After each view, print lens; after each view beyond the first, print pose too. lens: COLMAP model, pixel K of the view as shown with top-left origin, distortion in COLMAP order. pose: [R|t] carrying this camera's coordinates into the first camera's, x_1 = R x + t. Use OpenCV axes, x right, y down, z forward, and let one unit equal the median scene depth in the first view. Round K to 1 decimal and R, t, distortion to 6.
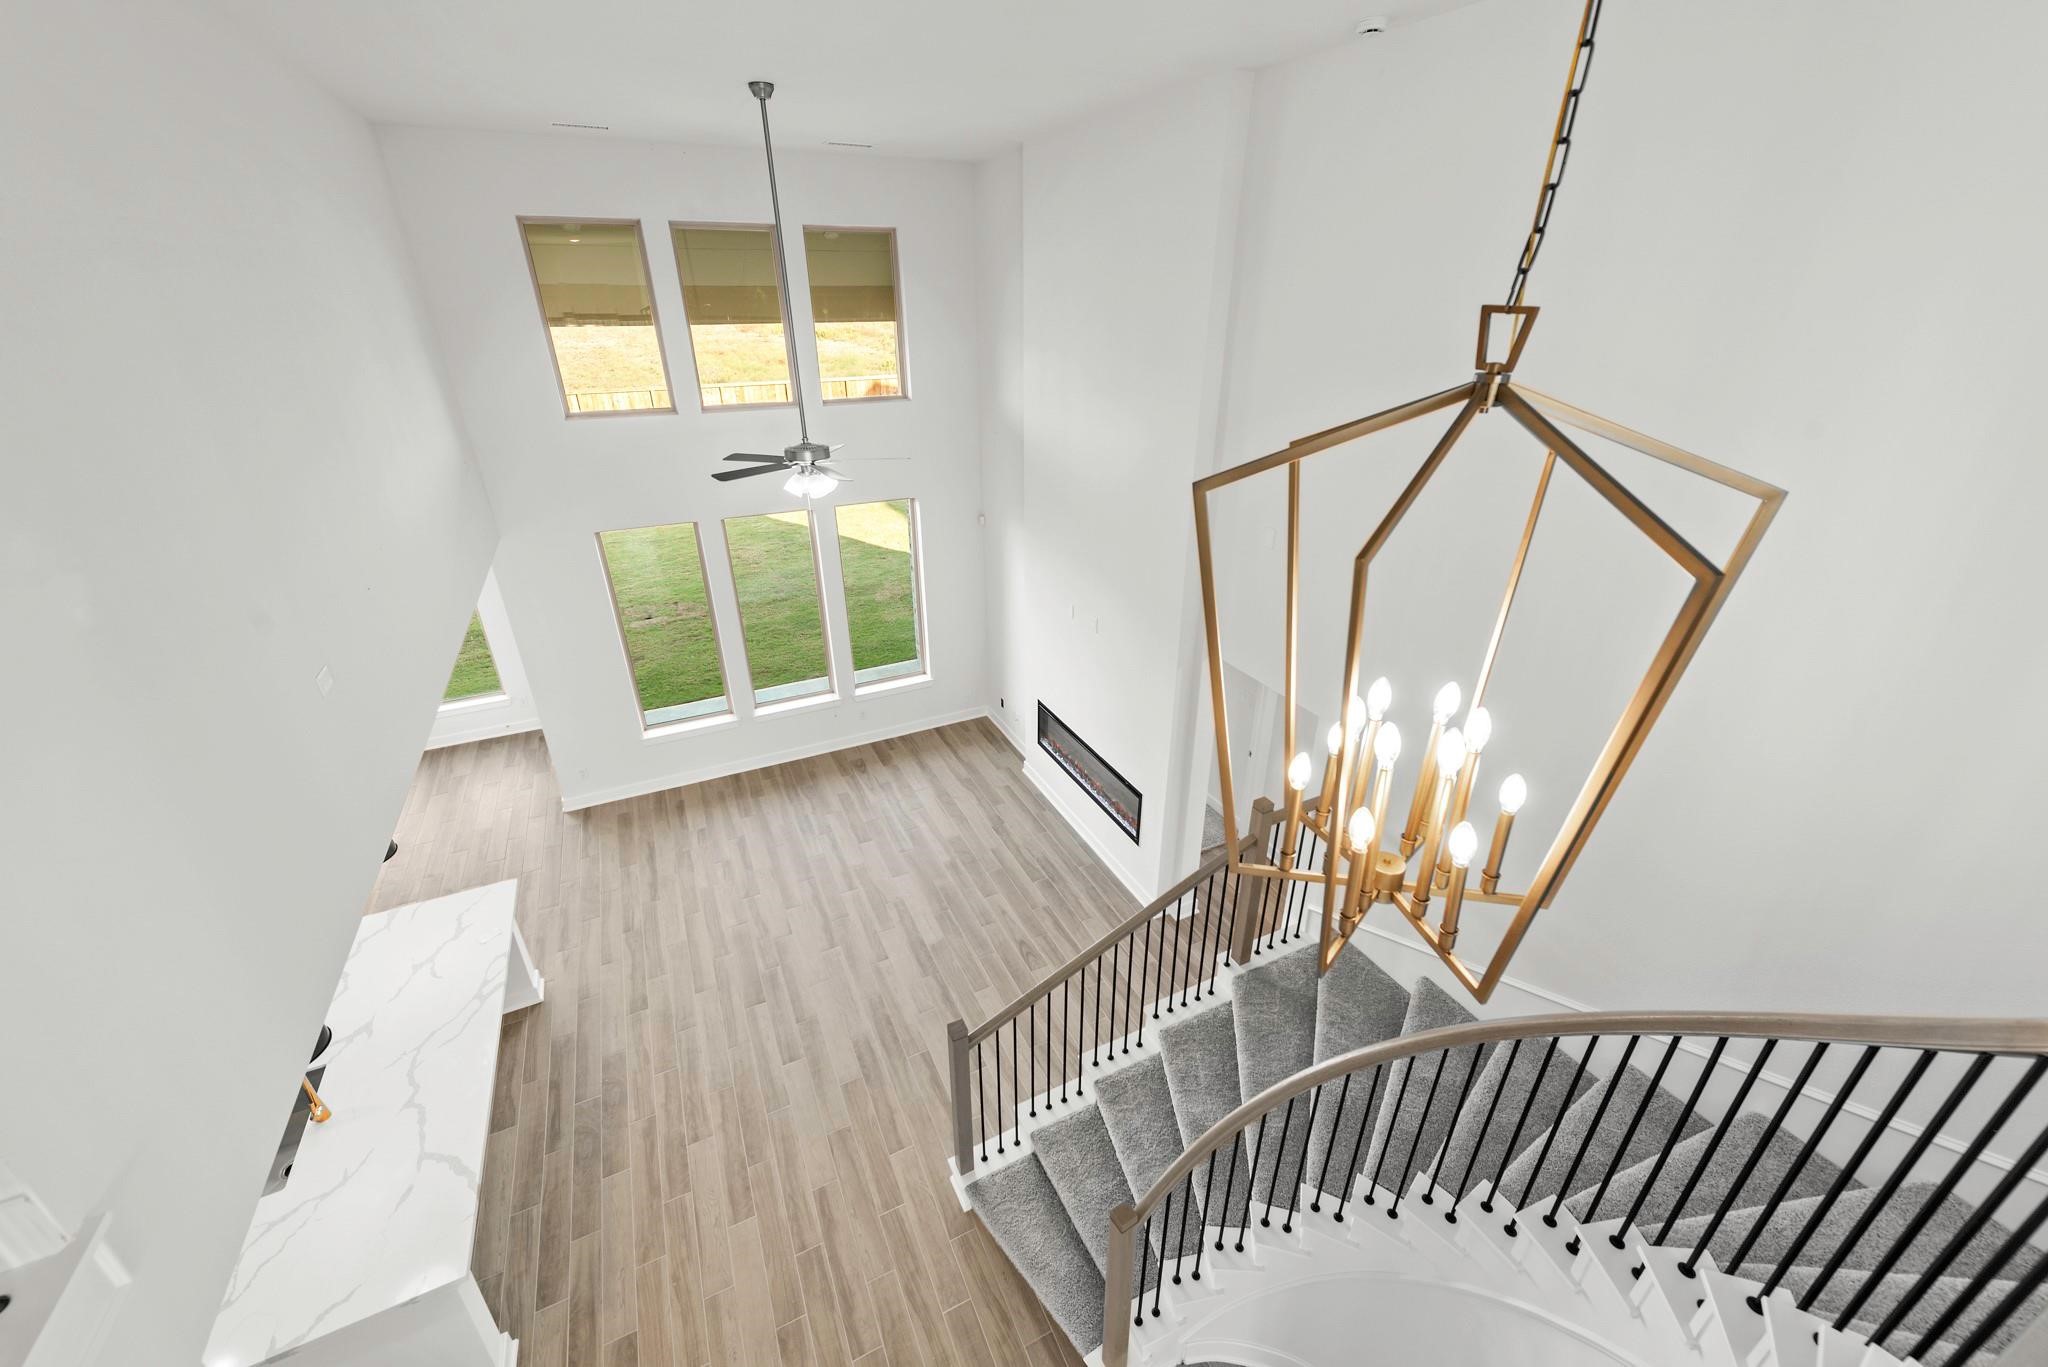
lens RADIAL K [[792.4, 0, 1029.6], [0, 792.4, 683.6], [0, 0, 1]] dist [0.011925, -0.004265]
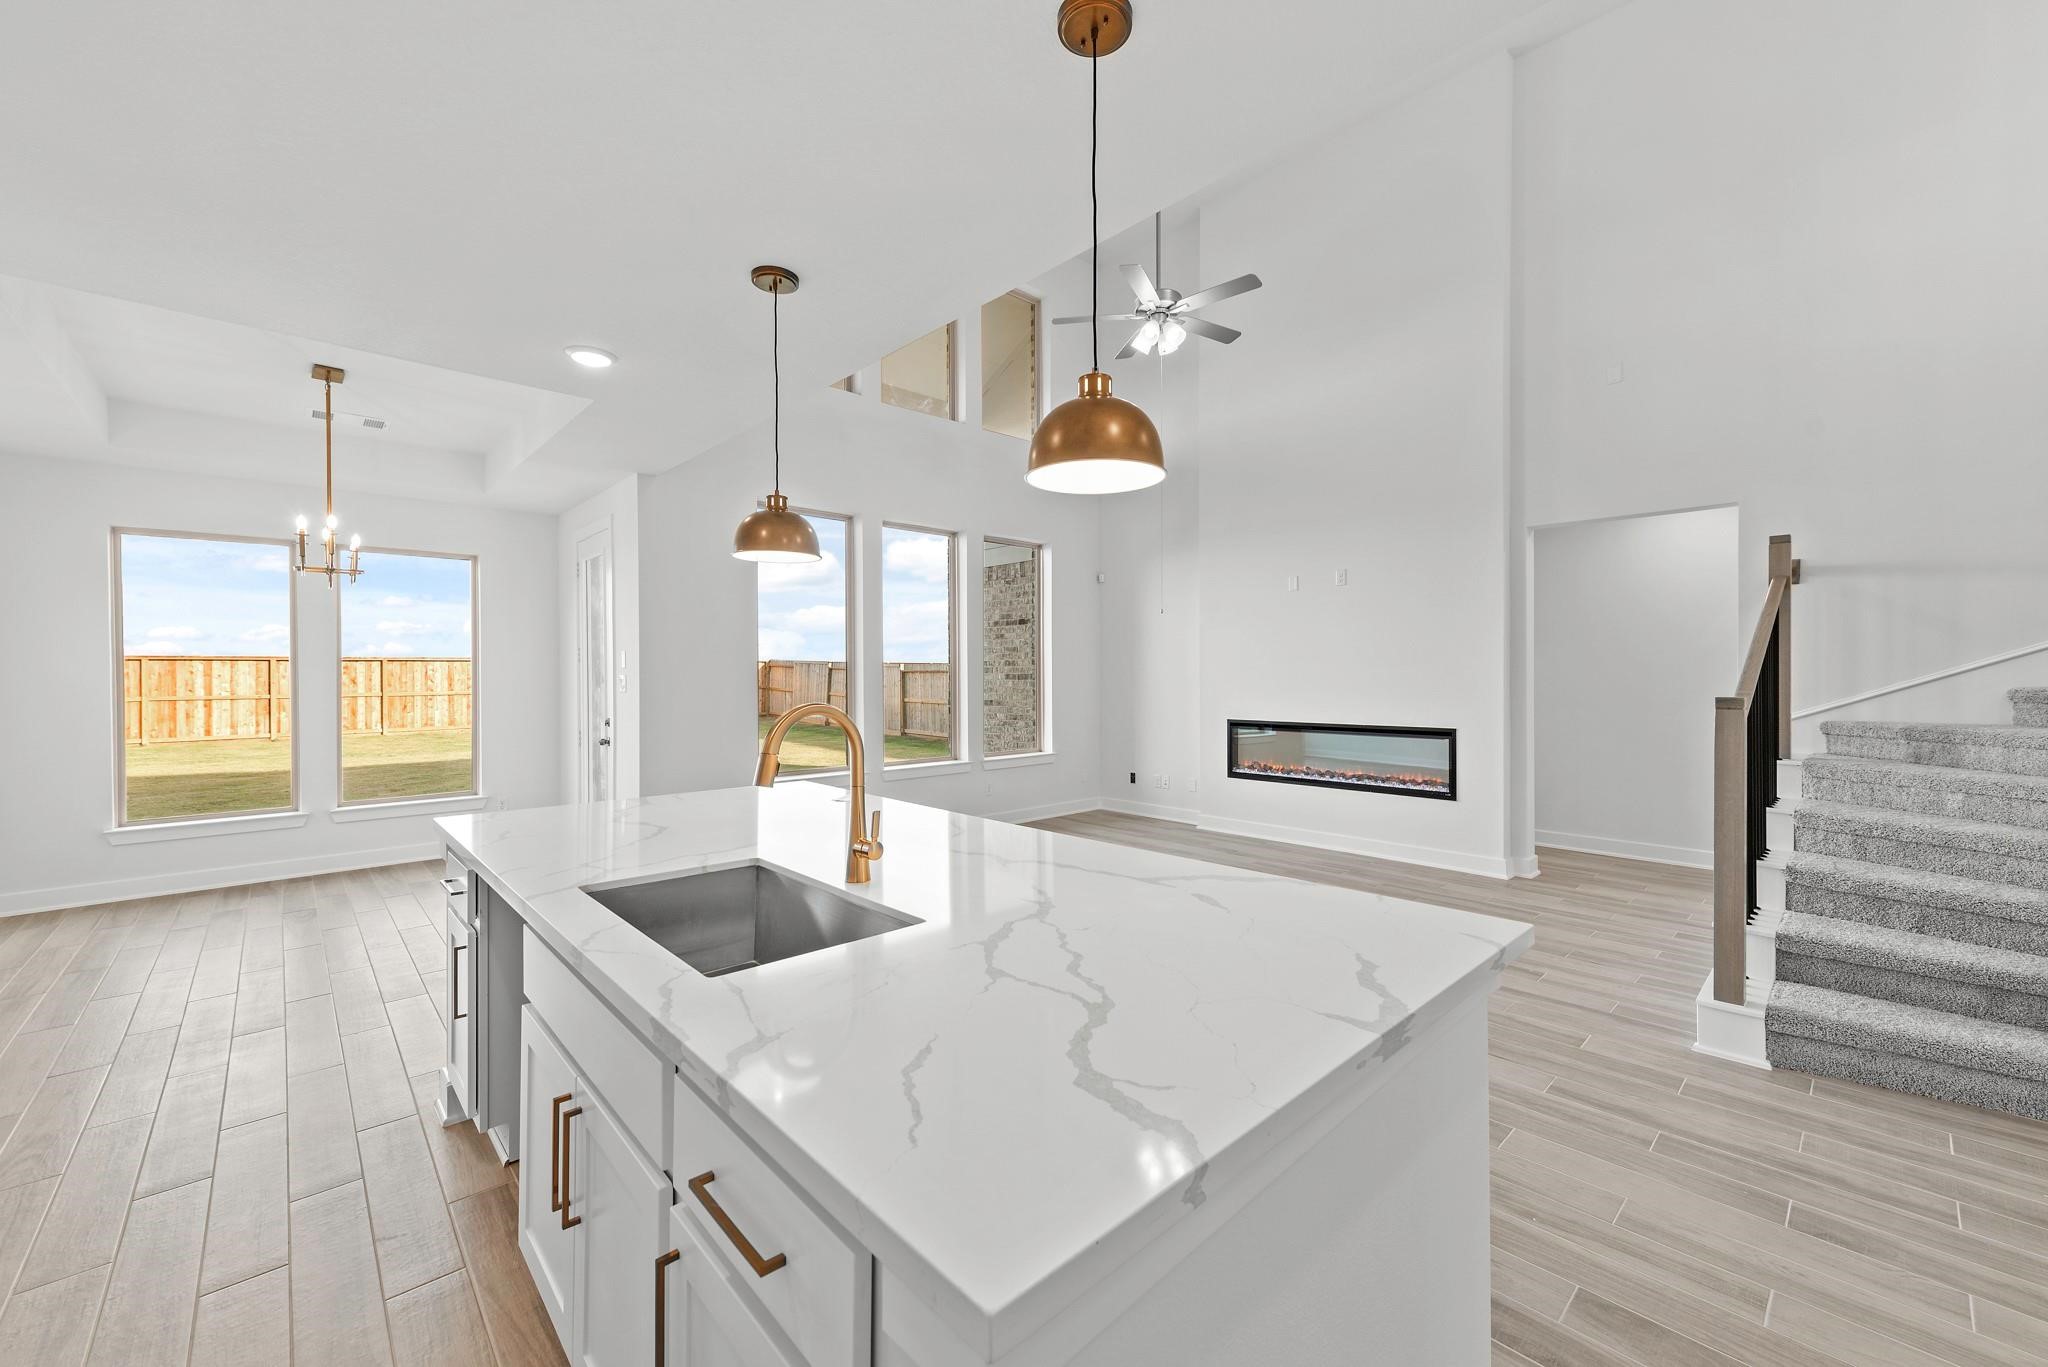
lens RADIAL K [[792.4, 0, 1029.6], [0, 792.4, 683.6], [0, 0, 1]] dist [0.011925, -0.004265]
pose [[0.956583, -0.000850, 0.291458, -0.601855], [0.127128, 0.901074, -0.414613, 0.420439], [-0.262273, 0.433664, 0.862061, 0.348814]]
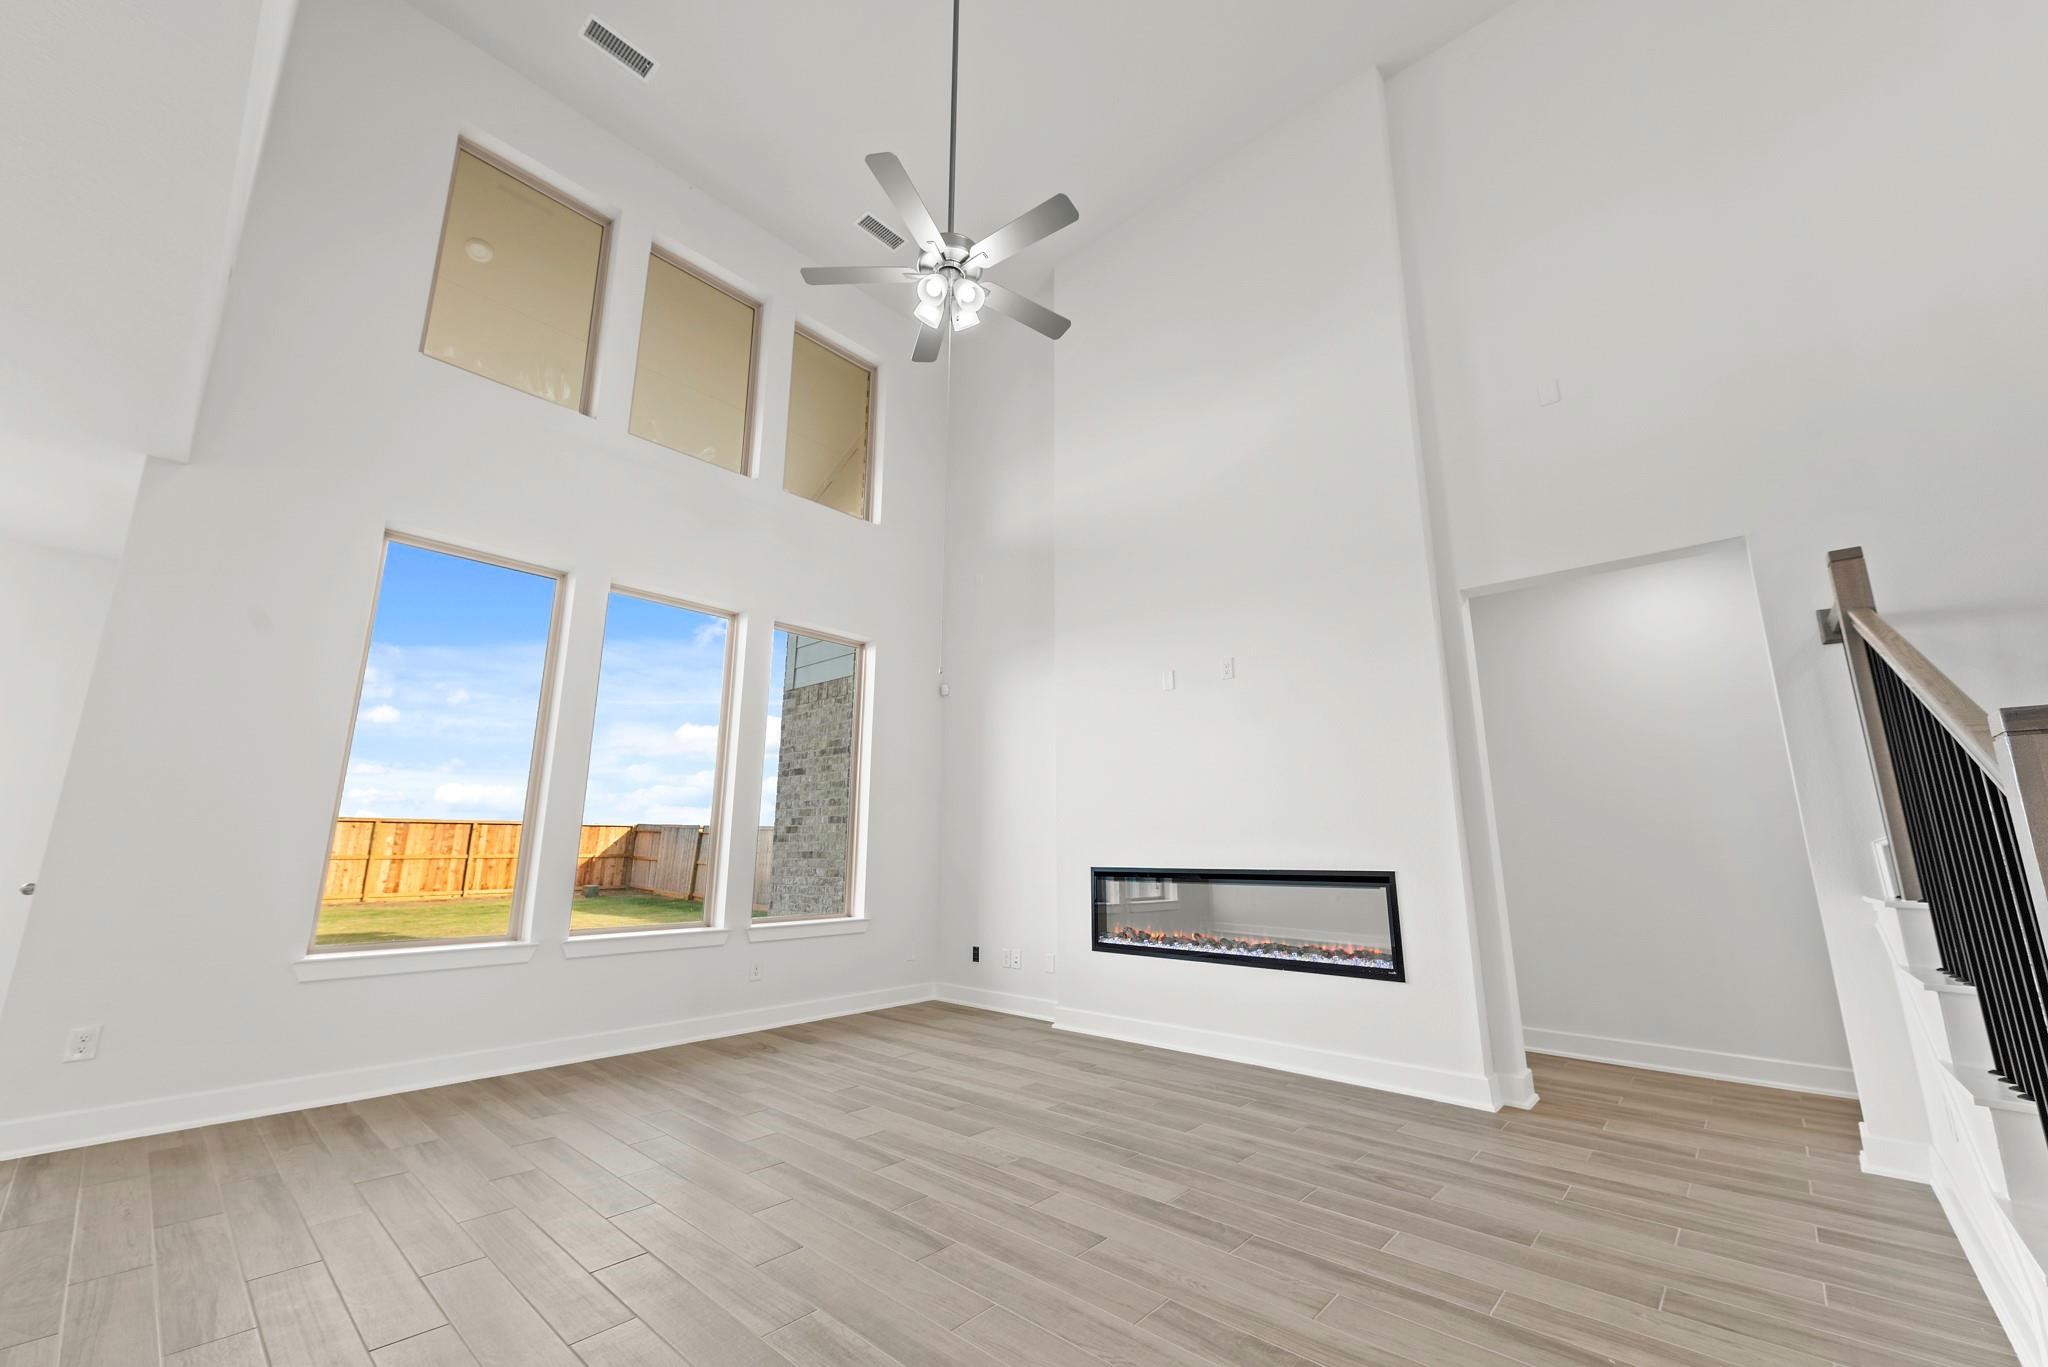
lens RADIAL K [[792.4, 0, 1029.6], [0, 792.4, 683.6], [0, 0, 1]] dist [0.011925, -0.004265]
pose [[0.927409, 0.086566, 0.363893, -0.372974], [0.157964, 0.791202, -0.590802, 0.358313], [-0.339056, 0.605397, 0.720094, 0.588969]]
